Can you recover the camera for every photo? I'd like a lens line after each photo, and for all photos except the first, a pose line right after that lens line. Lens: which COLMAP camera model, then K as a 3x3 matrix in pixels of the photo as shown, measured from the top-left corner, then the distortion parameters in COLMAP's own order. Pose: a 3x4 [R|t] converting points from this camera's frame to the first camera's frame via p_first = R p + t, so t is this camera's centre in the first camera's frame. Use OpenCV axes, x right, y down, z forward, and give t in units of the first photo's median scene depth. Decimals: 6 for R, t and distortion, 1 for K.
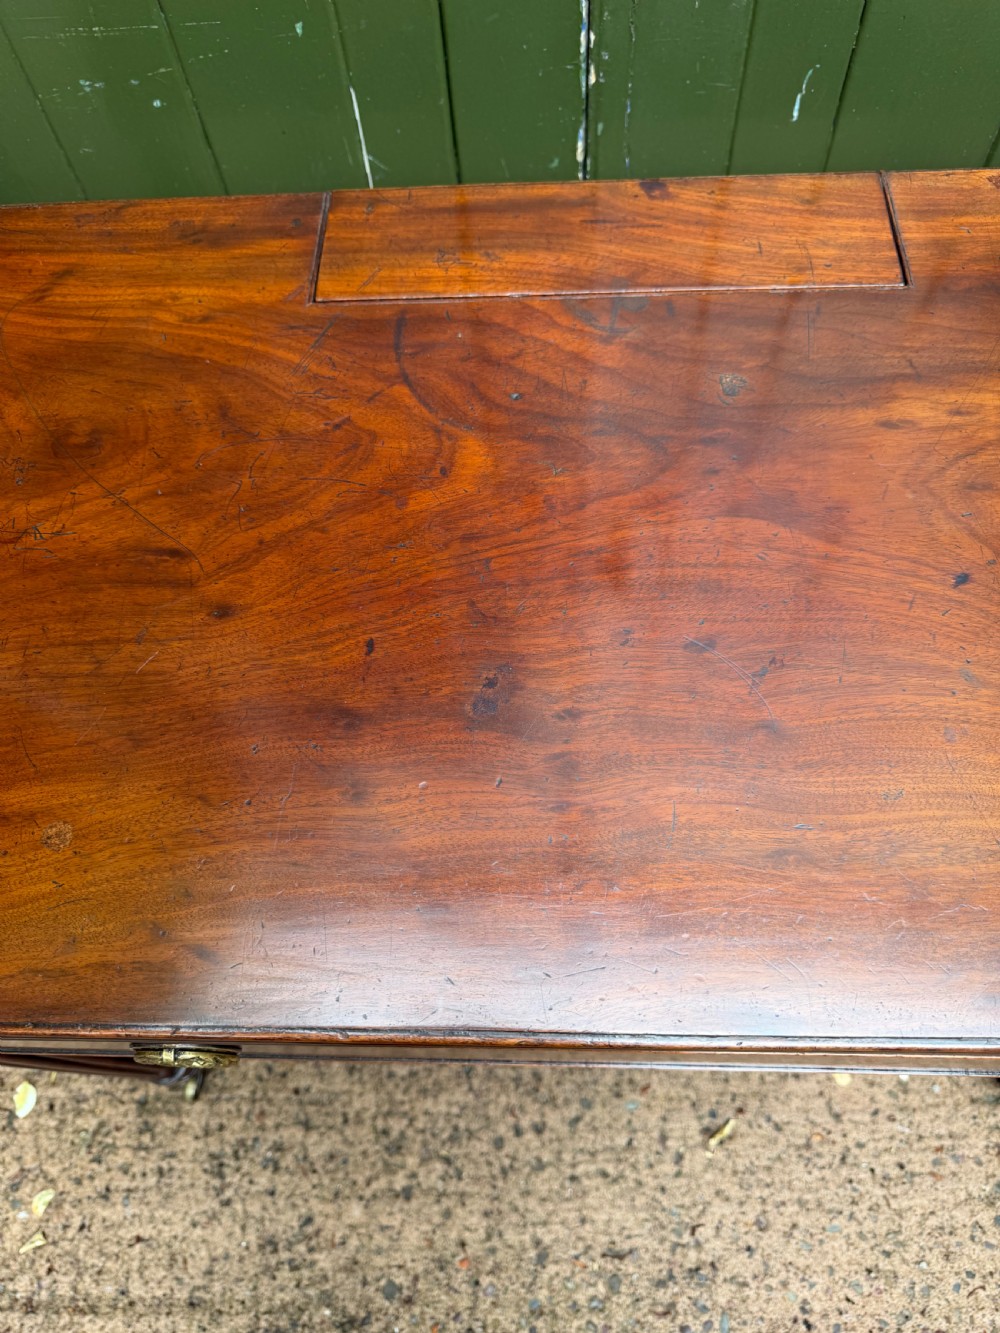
lens RADIAL K [[970.7, 0, 498.1], [0, 970.7, 674.0], [0, 0, 1]] dist [-0.000789, -0.006848]
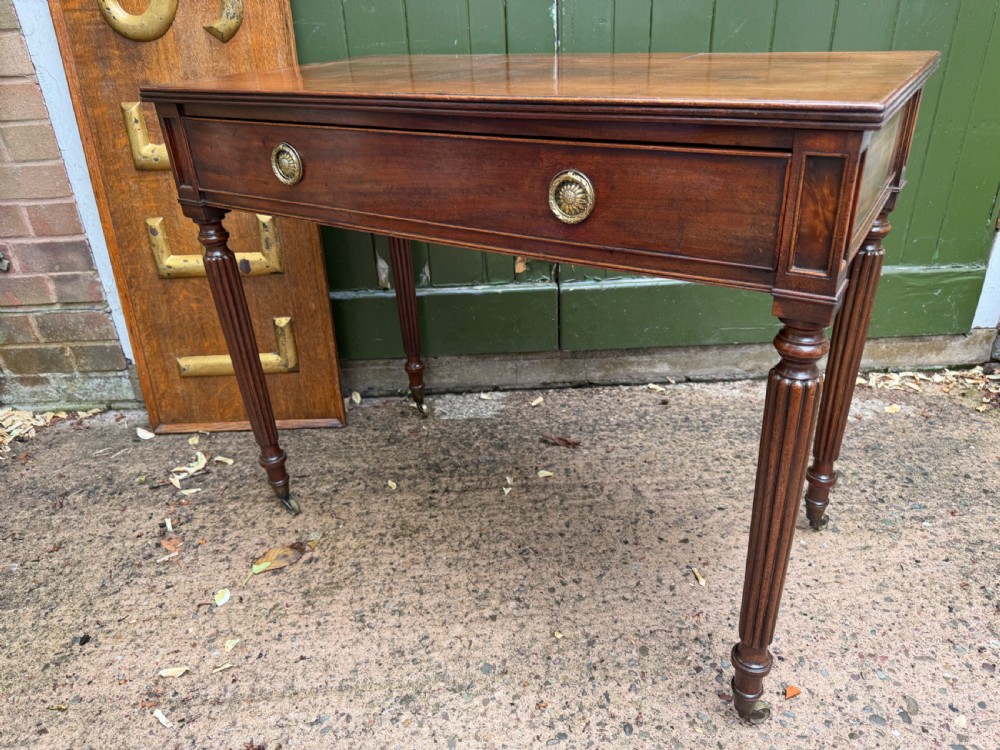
lens RADIAL K [[728.2, 0, 499.2], [0, 728.2, 374.9], [0, 0, 1]] dist [-0.000789, -0.006848]
pose [[0.997801, -0.017050, 0.064056, -0.148377], [0.051719, 0.804684, -0.591446, 0.887152], [-0.041461, 0.593458, 0.803796, -0.092408]]
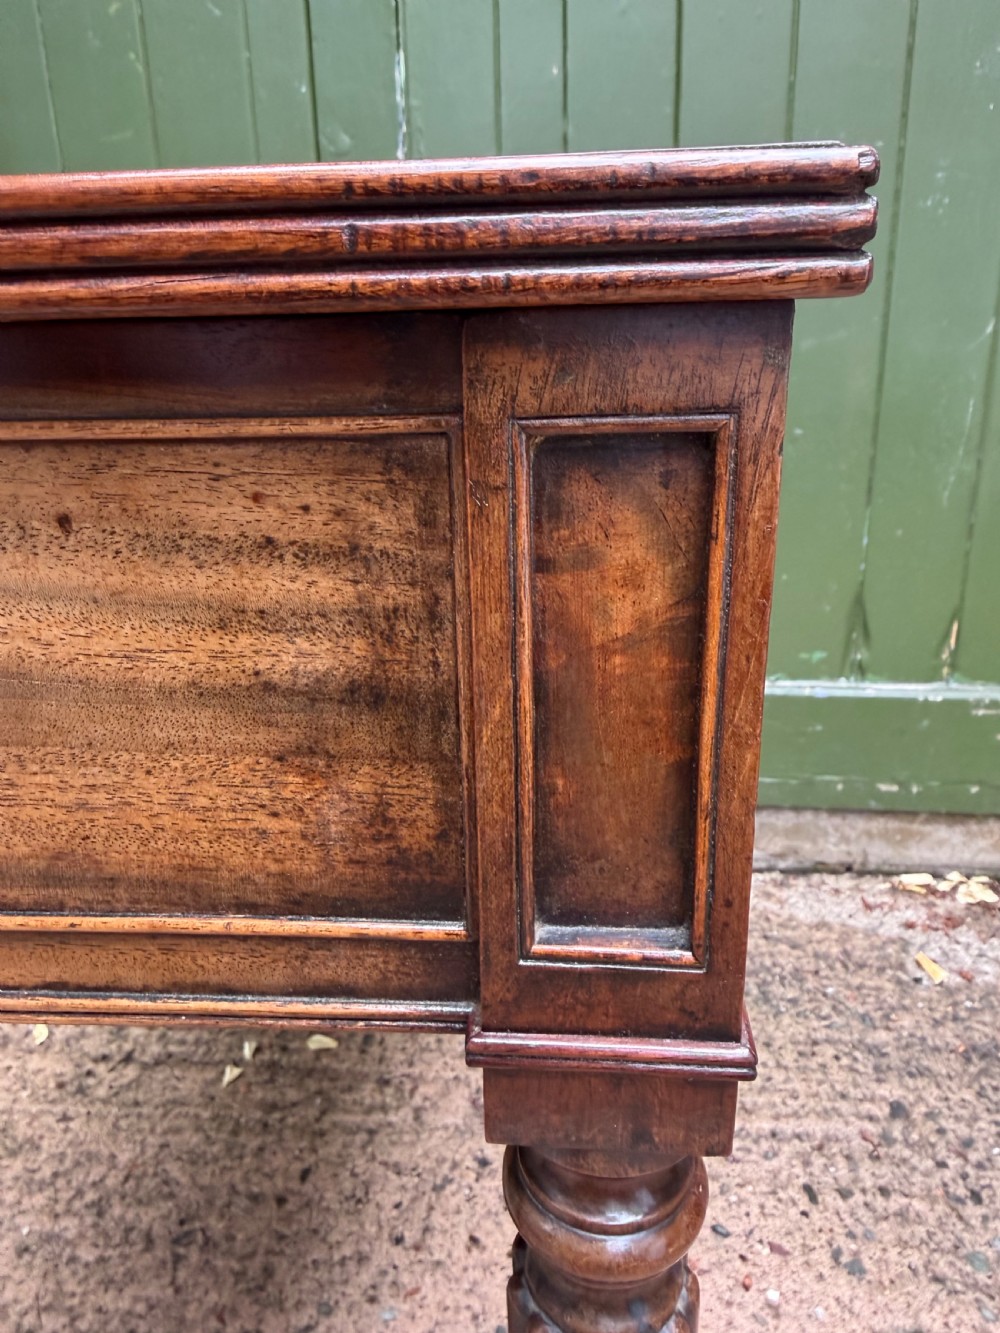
lens RADIAL K [[970.7, 0, 502.3], [0, 970.7, 590.6], [0, 0, 1]] dist [-0.000789, -0.006848]
pose [[0.997495, 0.051470, -0.048533, 0.232471], [-0.070616, 0.683282, -0.726732, 0.603861], [-0.004243, 0.728338, 0.685204, 0.140963]]
